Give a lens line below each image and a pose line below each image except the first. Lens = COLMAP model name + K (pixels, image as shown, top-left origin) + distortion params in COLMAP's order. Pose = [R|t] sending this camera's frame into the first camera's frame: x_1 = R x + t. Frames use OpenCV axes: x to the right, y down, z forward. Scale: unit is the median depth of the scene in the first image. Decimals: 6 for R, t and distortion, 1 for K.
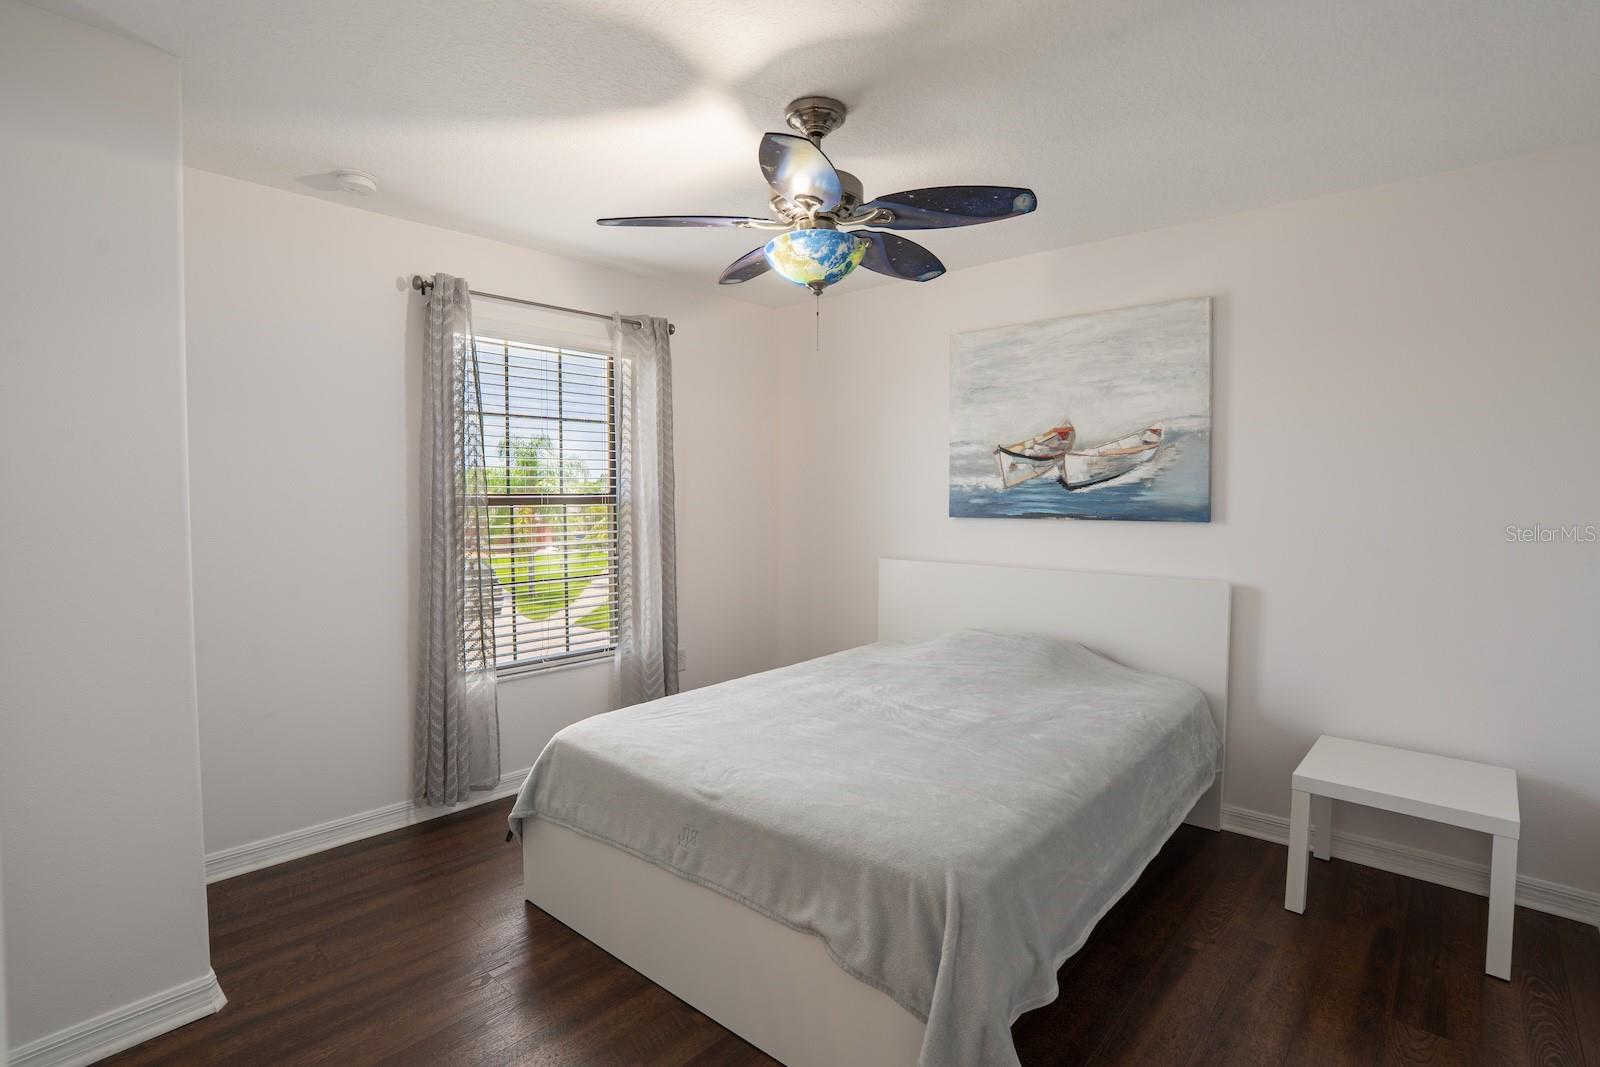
lens RADIAL K [[744.7, 0, 796.5], [0, 744.7, 530.0], [0, 0, 1]] dist [-0.000383, -0.000002]
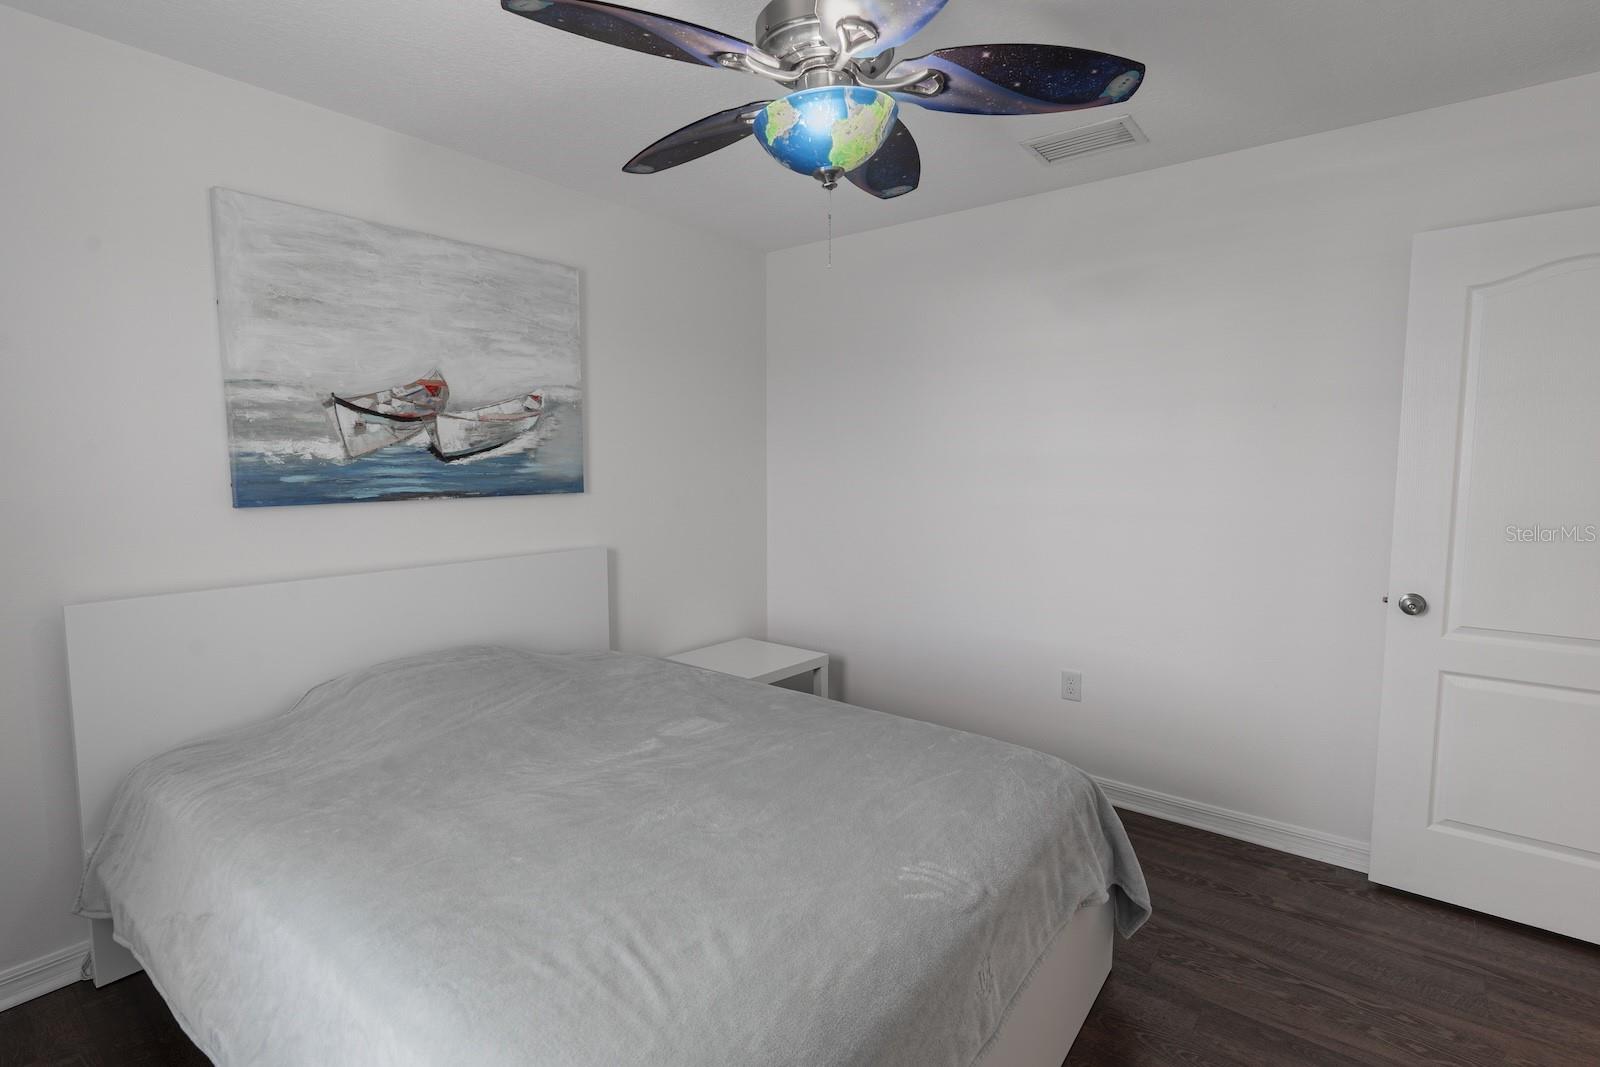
lens RADIAL K [[744.7, 0, 796.5], [0, 744.7, 530.0], [0, 0, 1]] dist [-0.000383, -0.000002]
pose [[-0.015745, -0.092090, 0.995626, -0.430897], [0.055578, 0.994130, 0.092830, -0.034030], [-0.998330, 0.056796, -0.010534, 0.643204]]
